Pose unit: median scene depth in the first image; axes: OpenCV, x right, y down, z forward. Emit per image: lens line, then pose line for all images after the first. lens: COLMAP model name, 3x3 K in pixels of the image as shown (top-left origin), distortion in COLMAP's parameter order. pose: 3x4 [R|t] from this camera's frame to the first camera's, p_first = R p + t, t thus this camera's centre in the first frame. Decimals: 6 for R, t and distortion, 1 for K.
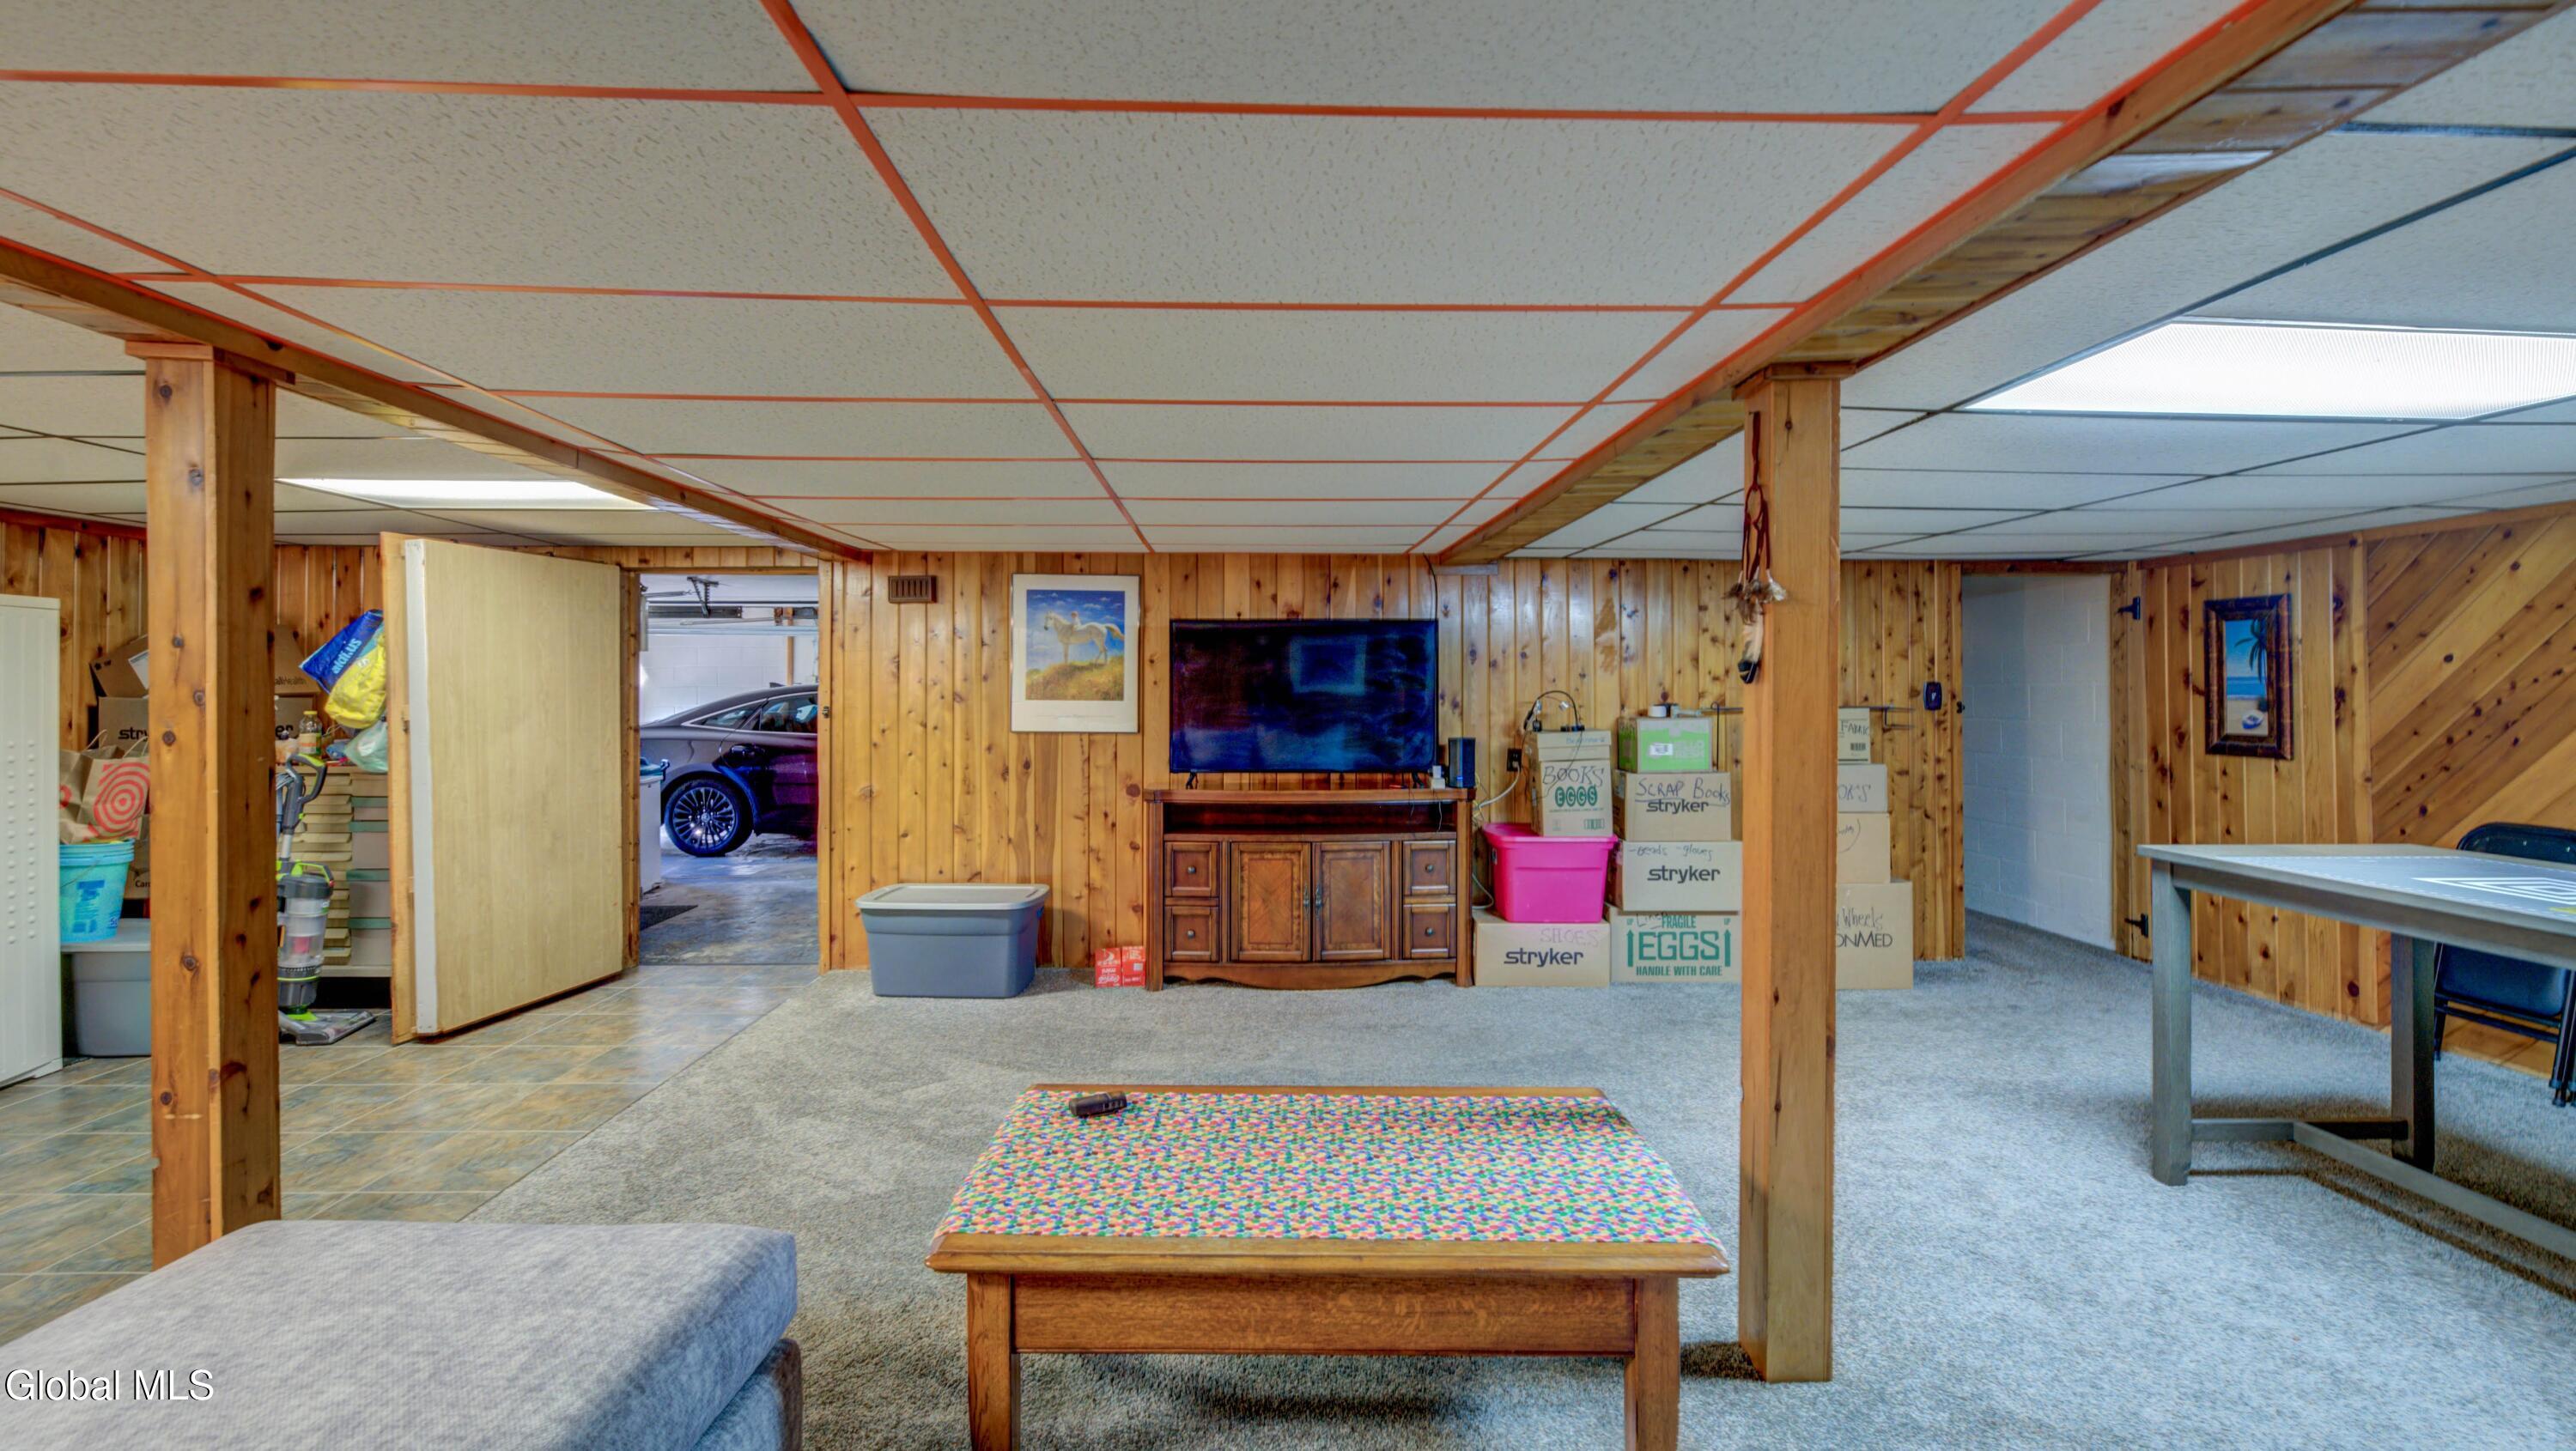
lens RADIAL K [[1078.3, 0, 1291.5], [0, 1078.3, 684.8], [0, 0, 1]] dist [0.002266, -0.001436]
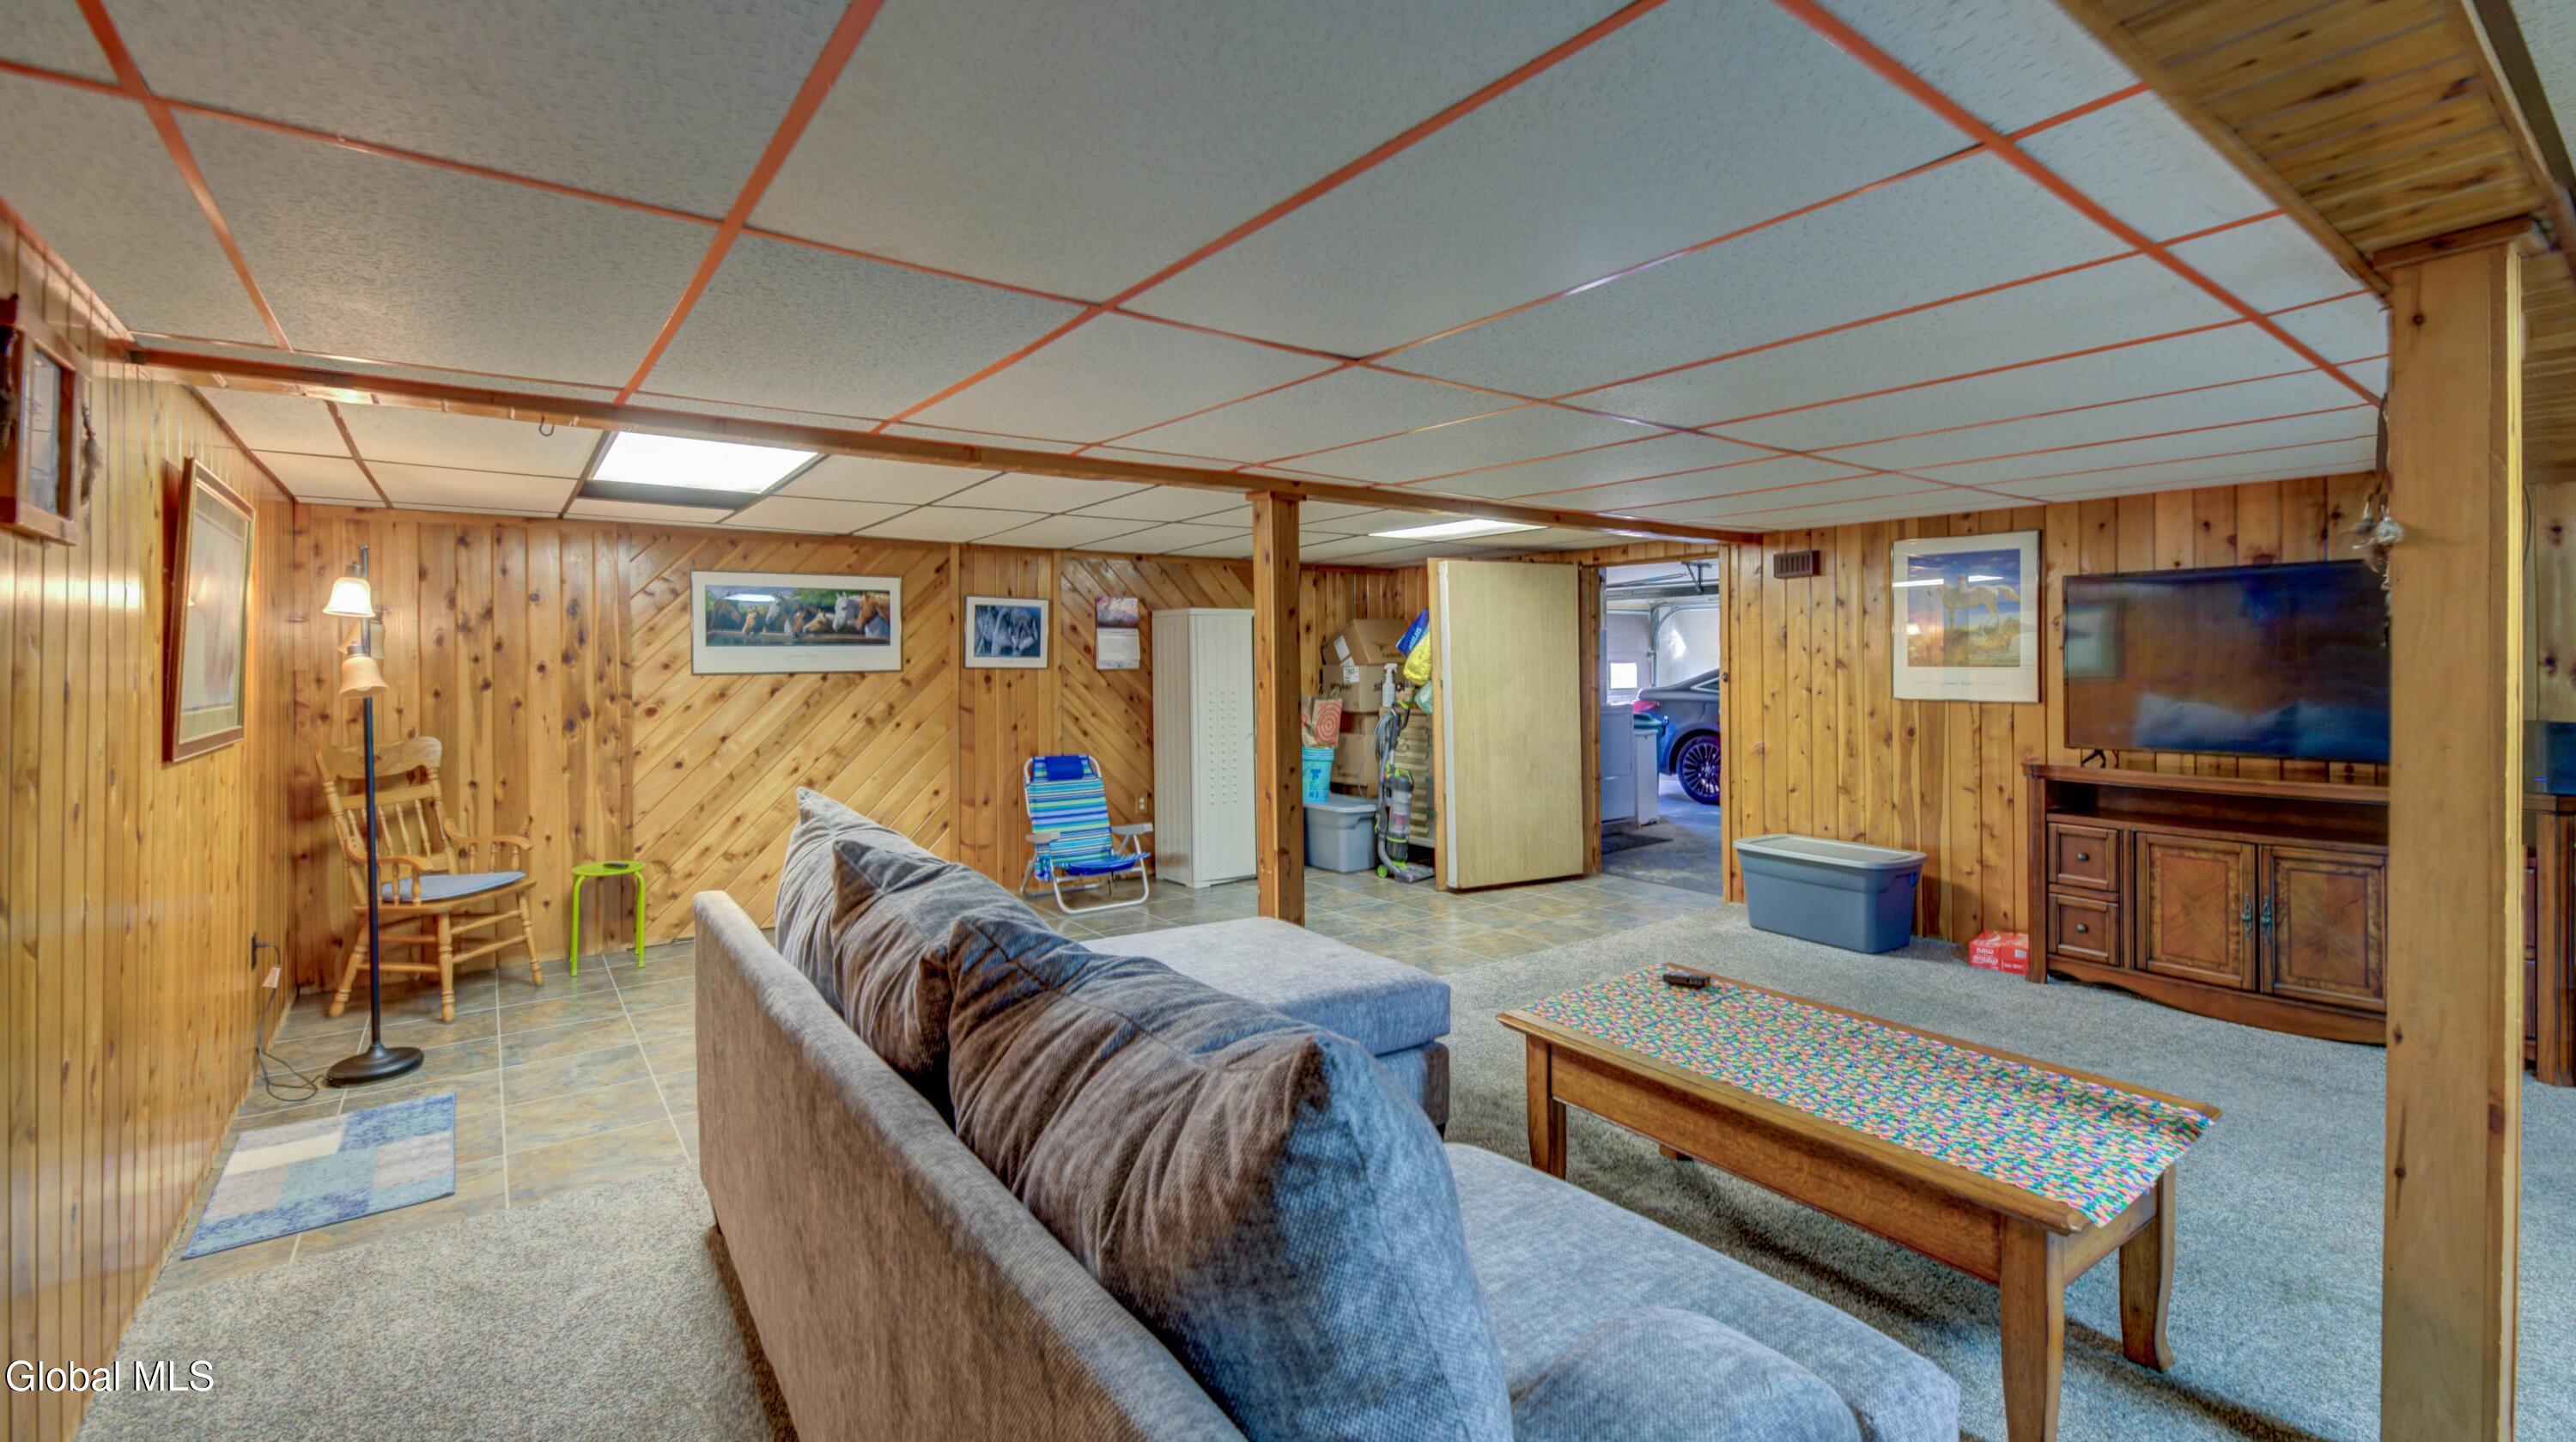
lens RADIAL K [[1078.5, 0, 1262.6], [0, 1078.5, 661.9], [0, 0, 1]] dist [0.002266, -0.001436]
pose [[0.565901, -0.003610, -0.824465, 0.254676], [0.011634, 0.999926, 0.003607, -0.000797], [0.824391, -0.011633, 0.565901, -0.060955]]
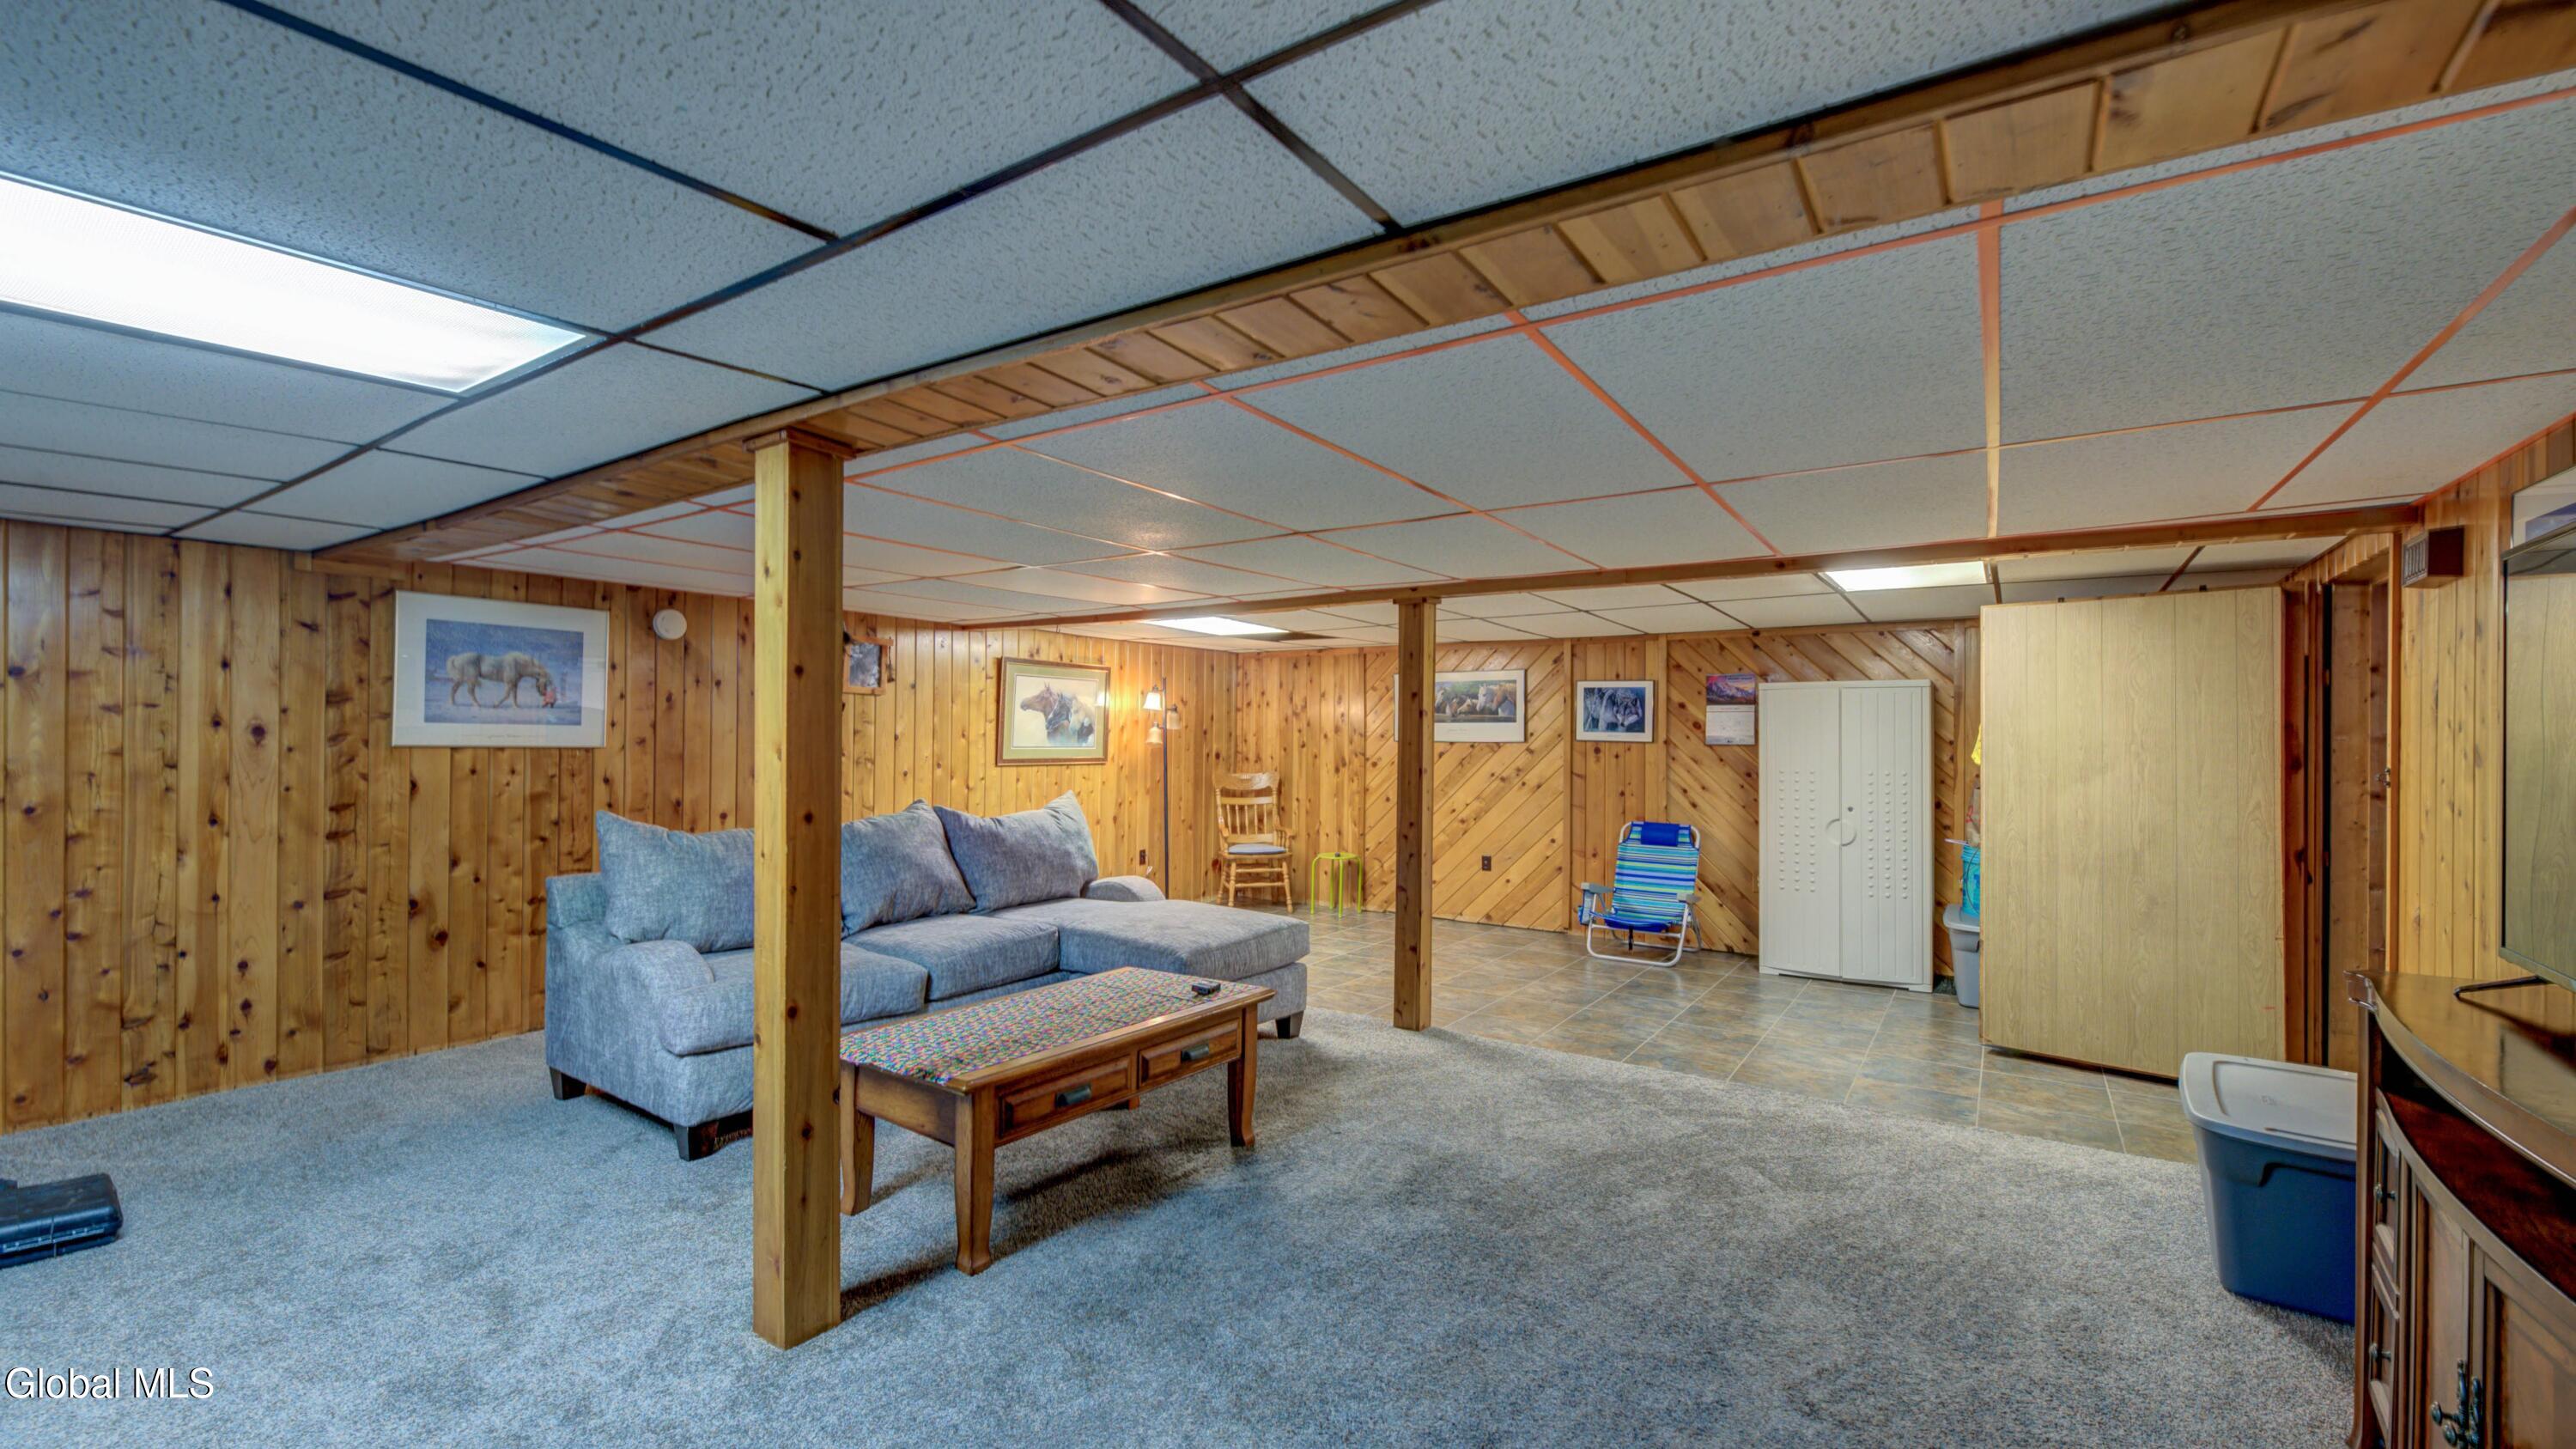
lens RADIAL K [[1078.5, 0, 1284.9], [0, 1078.5, 731.1], [0, 0, 1]] dist [0.002266, -0.001436]
pose [[-0.590724, -0.007103, -0.806842, 0.485760], [-0.002428, 0.999972, -0.007026, 0.004812], [0.806870, -0.002192, -0.590725, 0.933940]]
